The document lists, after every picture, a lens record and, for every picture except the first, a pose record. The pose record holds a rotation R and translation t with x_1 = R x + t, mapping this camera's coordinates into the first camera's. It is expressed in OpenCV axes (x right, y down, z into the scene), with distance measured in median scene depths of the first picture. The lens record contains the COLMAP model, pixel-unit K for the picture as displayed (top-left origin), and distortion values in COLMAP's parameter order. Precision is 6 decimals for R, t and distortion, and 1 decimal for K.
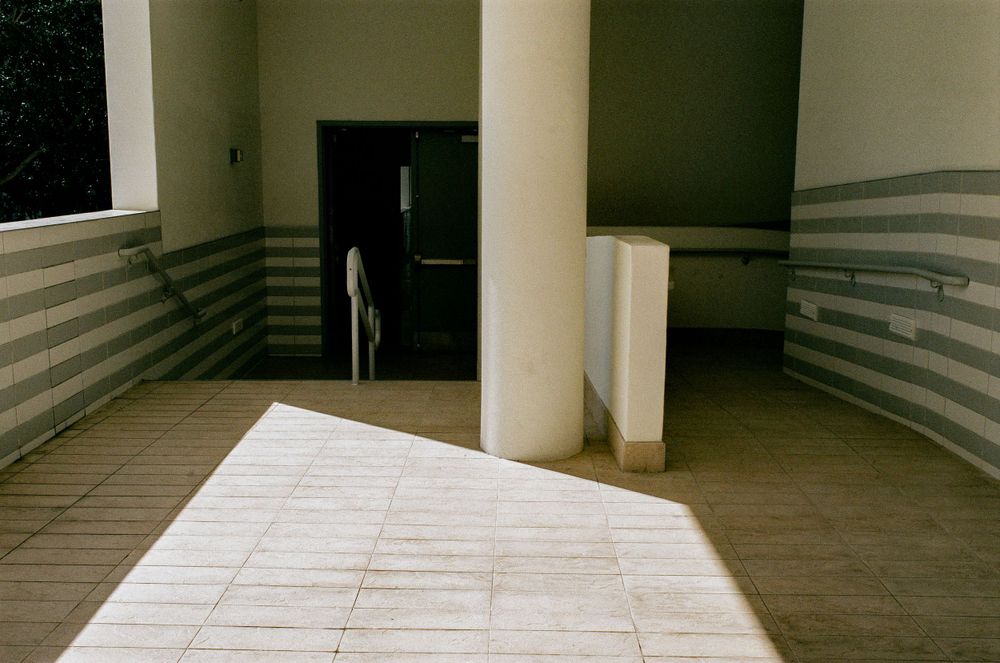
lens RADIAL K [[1015.2, 0, 500.0], [0, 1015.2, 331.5], [0, 0, 1]] dist [-0.010488, 0.009039]
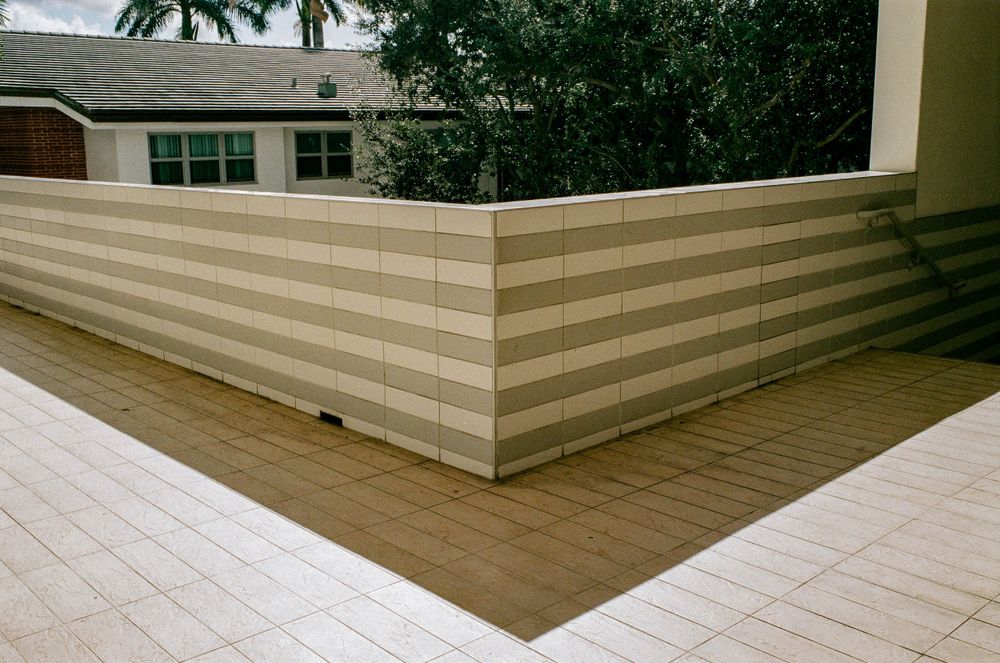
lens RADIAL K [[1015.2, 0, 500.0], [0, 1015.2, 331.5], [0, 0, 1]] dist [-0.010488, 0.009039]
pose [[0.681184, 0.124648, -0.721423, 0.138244], [-0.098077, 0.992054, 0.078801, -0.011227], [0.725513, 0.017077, 0.687996, 0.092954]]
